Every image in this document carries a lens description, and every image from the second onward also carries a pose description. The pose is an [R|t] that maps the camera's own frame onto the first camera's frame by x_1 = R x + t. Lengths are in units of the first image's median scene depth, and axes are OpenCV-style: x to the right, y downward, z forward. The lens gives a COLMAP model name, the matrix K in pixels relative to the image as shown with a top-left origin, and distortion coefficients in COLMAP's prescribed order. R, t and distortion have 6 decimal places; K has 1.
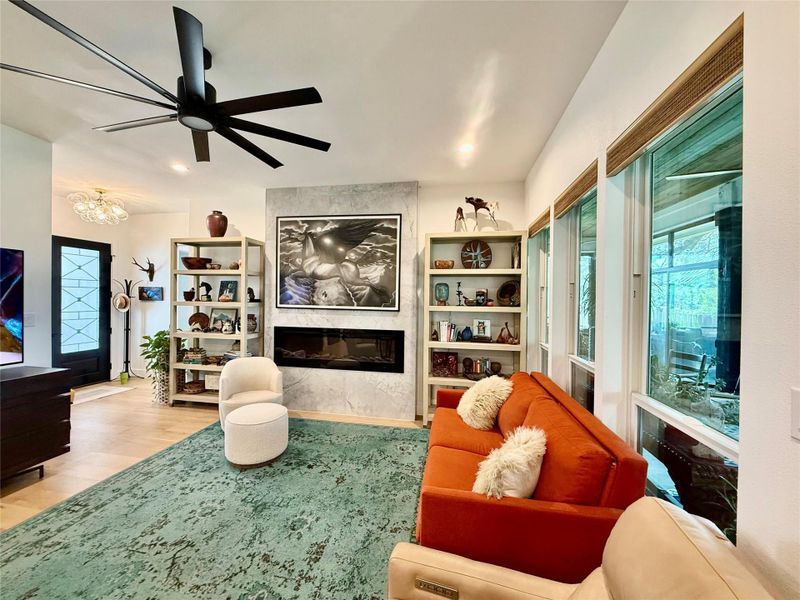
lens RADIAL K [[315.1, 0, 400.3], [0, 315.1, 300.8], [0, 0, 1]] dist [-0.009620, -0.000118]
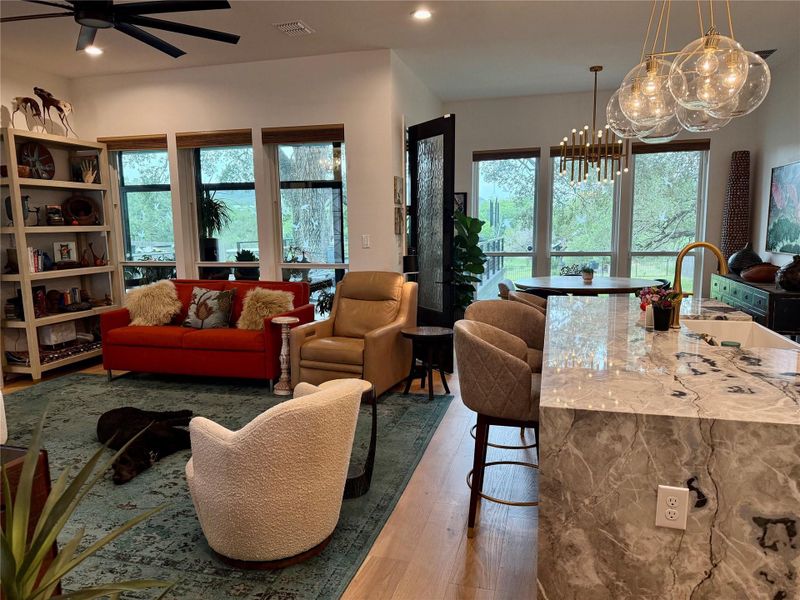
lens RADIAL K [[564.0, 0, 400.6], [0, 564.0, 300.7], [0, 0, 1]] dist [0.000676, -0.001495]
pose [[0.080078, -0.148034, 0.985735, -1.193837], [0.020255, 0.988948, 0.146871, 0.011481], [-0.996583, 0.008205, 0.082191, -0.023855]]
